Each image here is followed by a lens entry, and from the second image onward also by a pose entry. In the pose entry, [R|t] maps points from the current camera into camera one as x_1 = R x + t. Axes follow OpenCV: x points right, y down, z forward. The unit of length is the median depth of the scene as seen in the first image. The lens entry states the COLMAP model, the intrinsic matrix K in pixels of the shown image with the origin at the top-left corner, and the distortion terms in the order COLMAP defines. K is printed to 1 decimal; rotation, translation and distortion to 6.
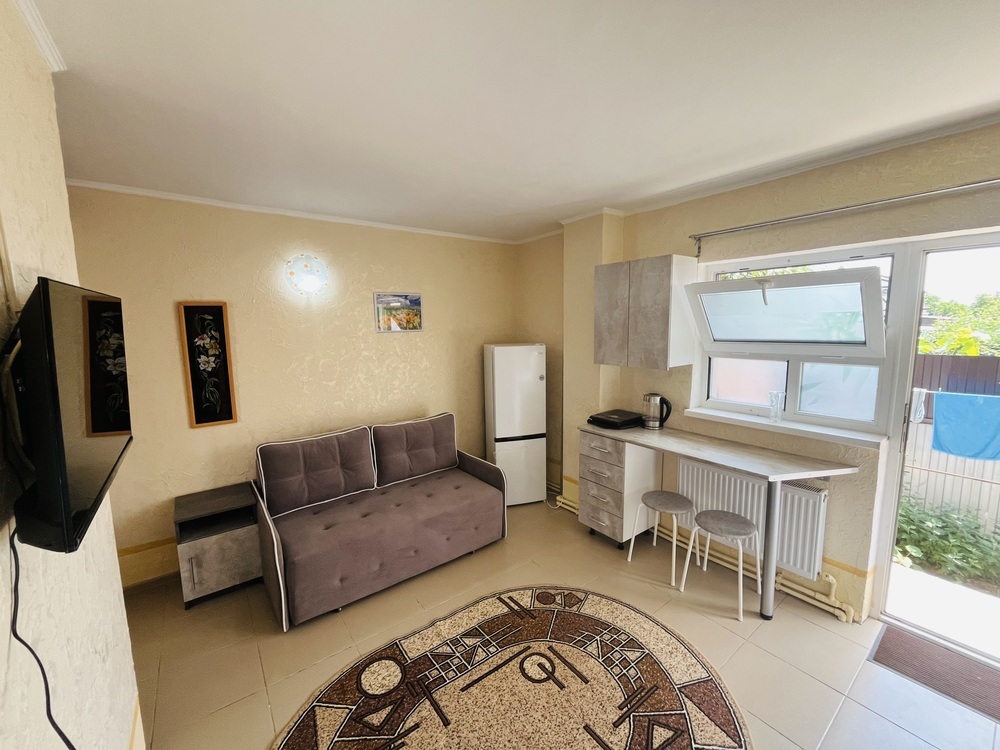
lens RADIAL K [[405.7, 0, 500.0], [0, 405.7, 375.0], [0, 0, 1]] dist [-0.000702, -0.000126]
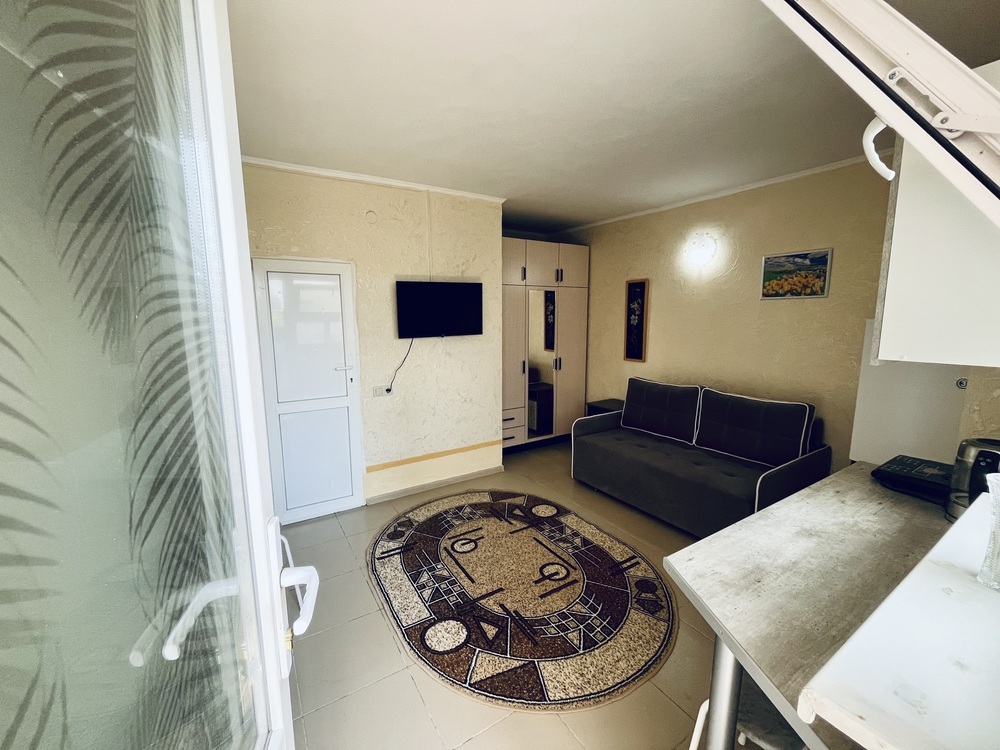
lens RADIAL K [[405.7, 0, 500.0], [0, 405.7, 375.0], [0, 0, 1]] dist [-0.000702, -0.000126]
pose [[-0.080804, 0.162070, -0.983465, 0.884372], [-0.123492, 0.977461, 0.171227, -0.025892], [0.989050, 0.135286, -0.058968, 0.616423]]
